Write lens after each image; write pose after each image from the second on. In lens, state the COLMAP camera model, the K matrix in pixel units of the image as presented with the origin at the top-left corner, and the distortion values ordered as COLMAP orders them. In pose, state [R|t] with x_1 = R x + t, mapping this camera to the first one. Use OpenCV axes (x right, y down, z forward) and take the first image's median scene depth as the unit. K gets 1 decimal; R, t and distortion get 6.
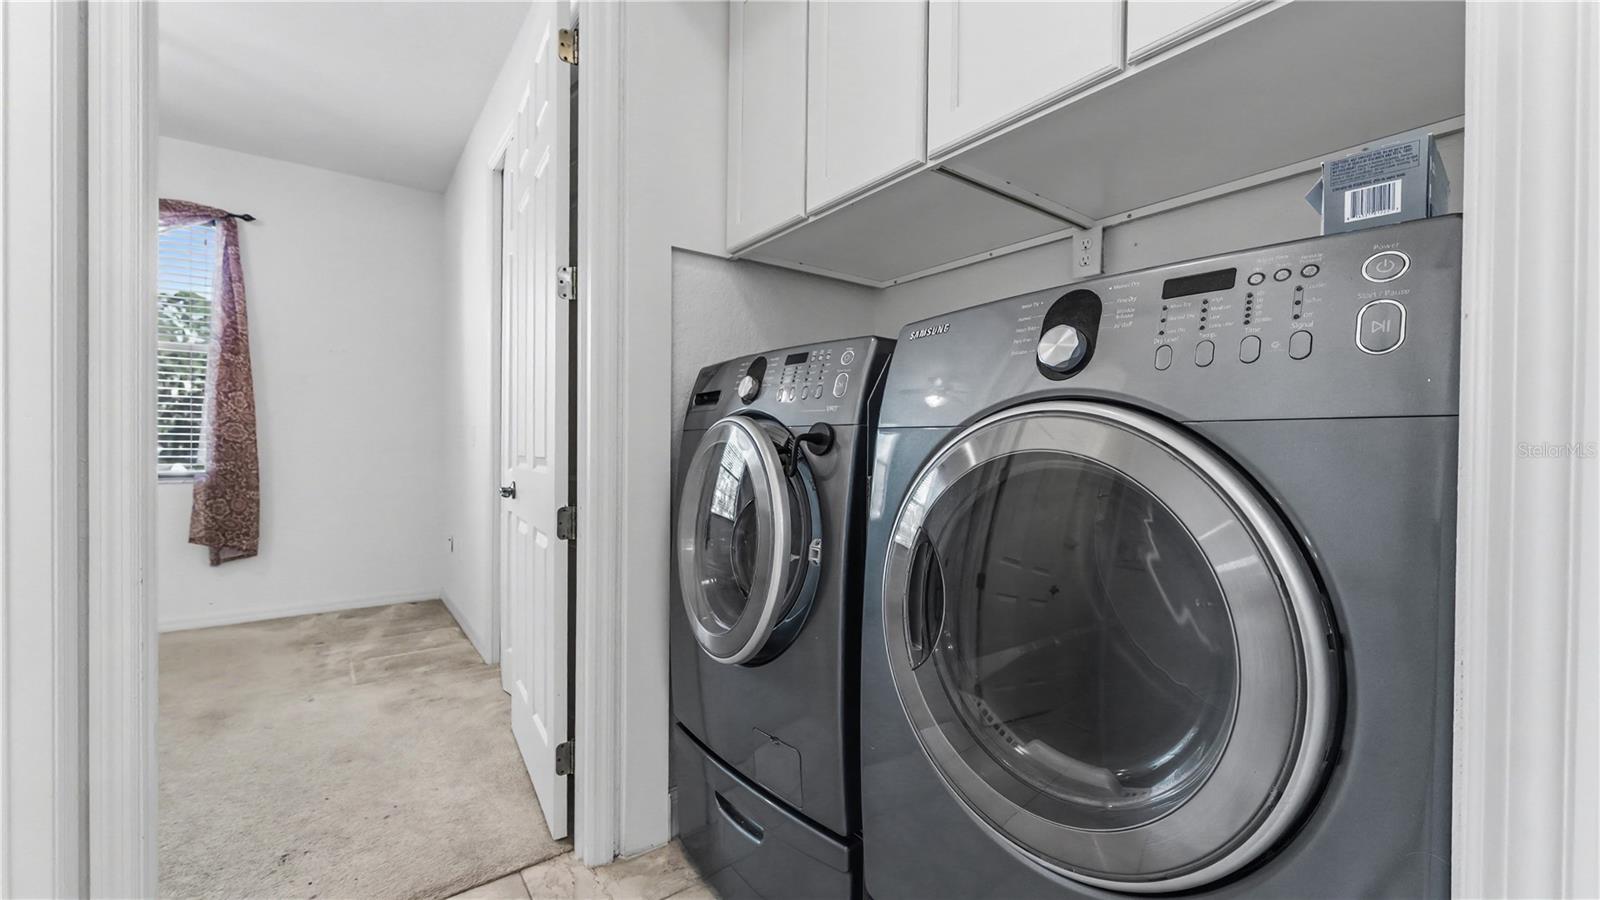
lens RADIAL K [[635.3, 0, 803.0], [0, 635.3, 445.6], [0, 0, 1]] dist [-0.003267, -0.000140]
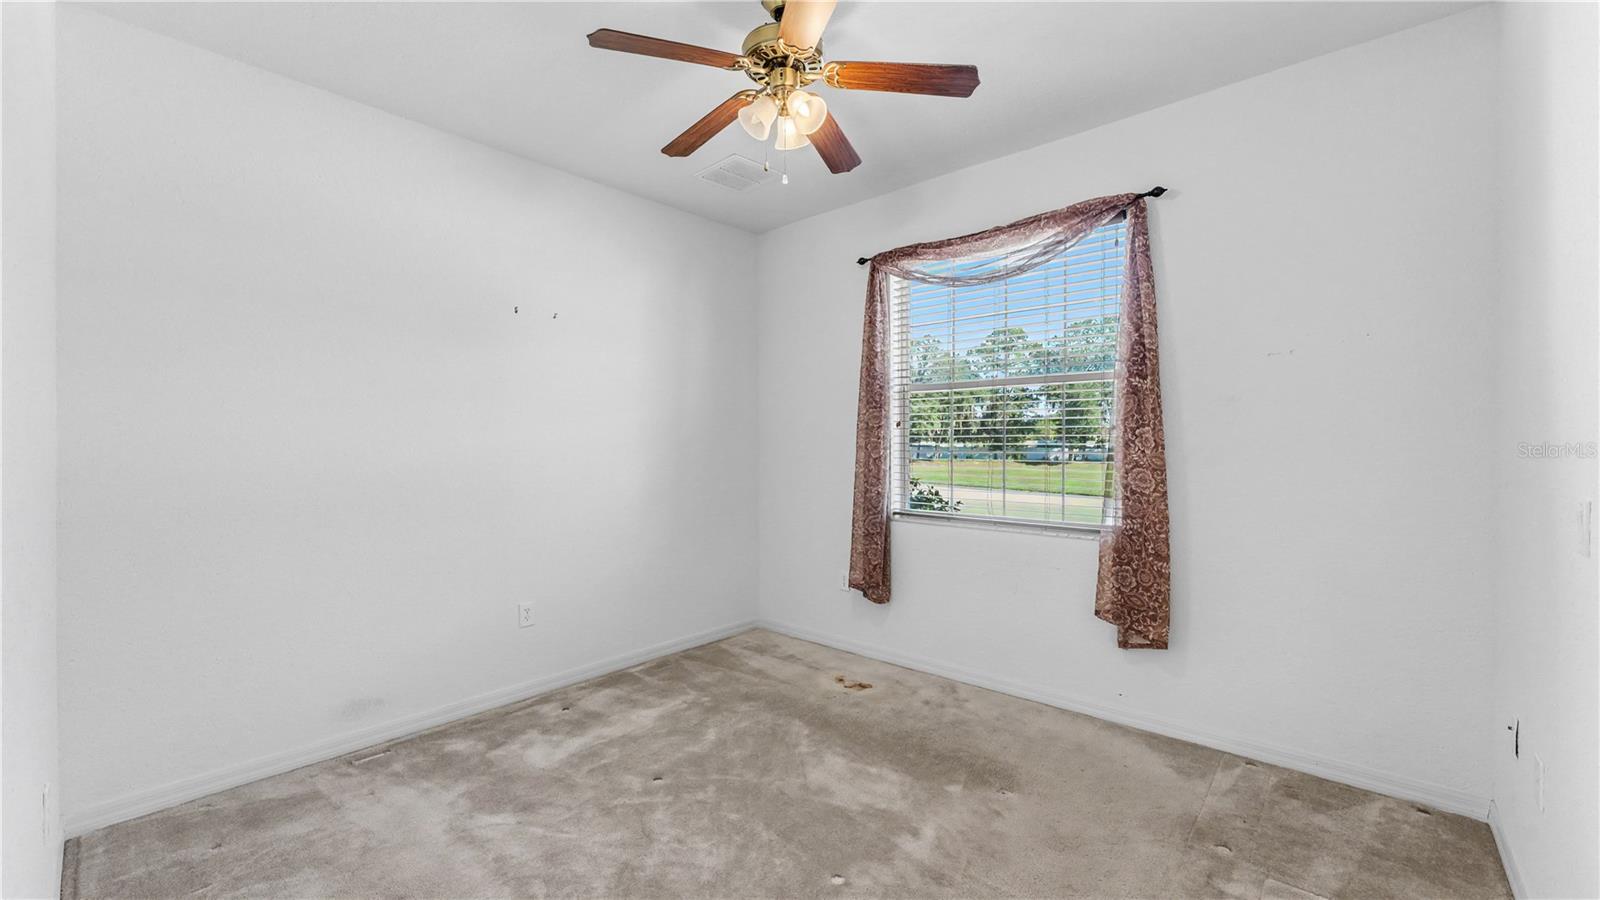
lens RADIAL K [[635.3, 0, 803.5], [0, 635.3, 456.2], [0, 0, 1]] dist [-0.003267, -0.000140]
pose [[0.199334, -0.004386, -0.979922, -0.234751], [-0.012444, 0.999898, -0.007007, -0.040137], [0.979853, 0.013591, 0.199259, 0.452620]]
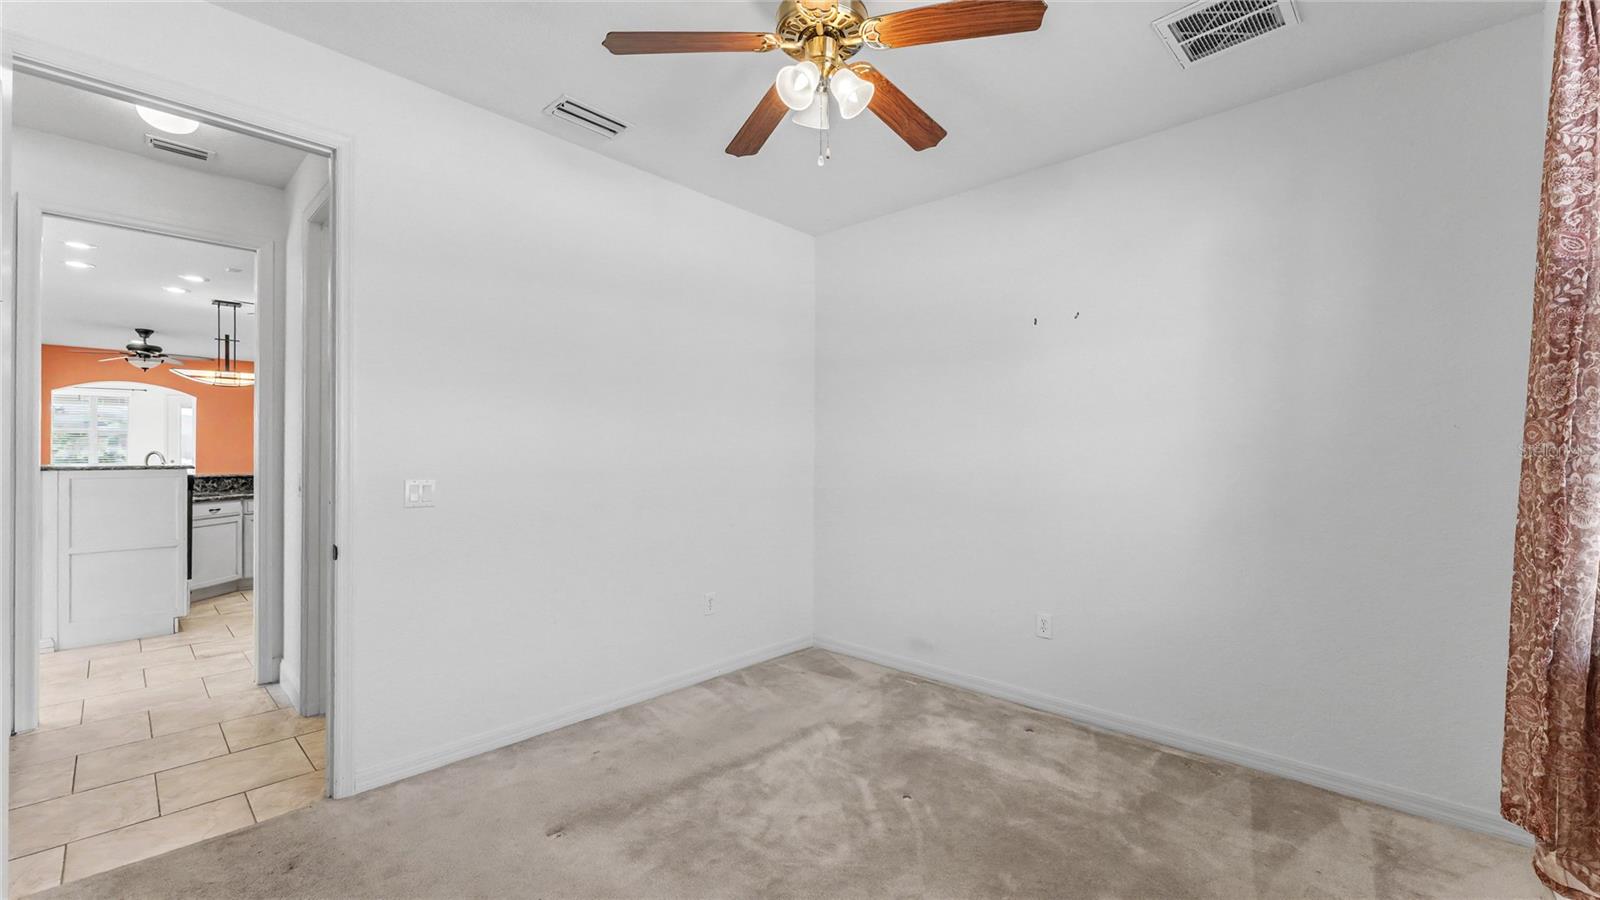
lens RADIAL K [[635.3, 0, 801.4], [0, 635.3, 446.7], [0, 0, 1]] dist [-0.003267, -0.000140]
pose [[-0.985506, -0.022213, -0.168179, -0.687787], [-0.024011, 0.999674, 0.008667, -0.066211], [0.167932, 0.012579, -0.985718, 1.043629]]
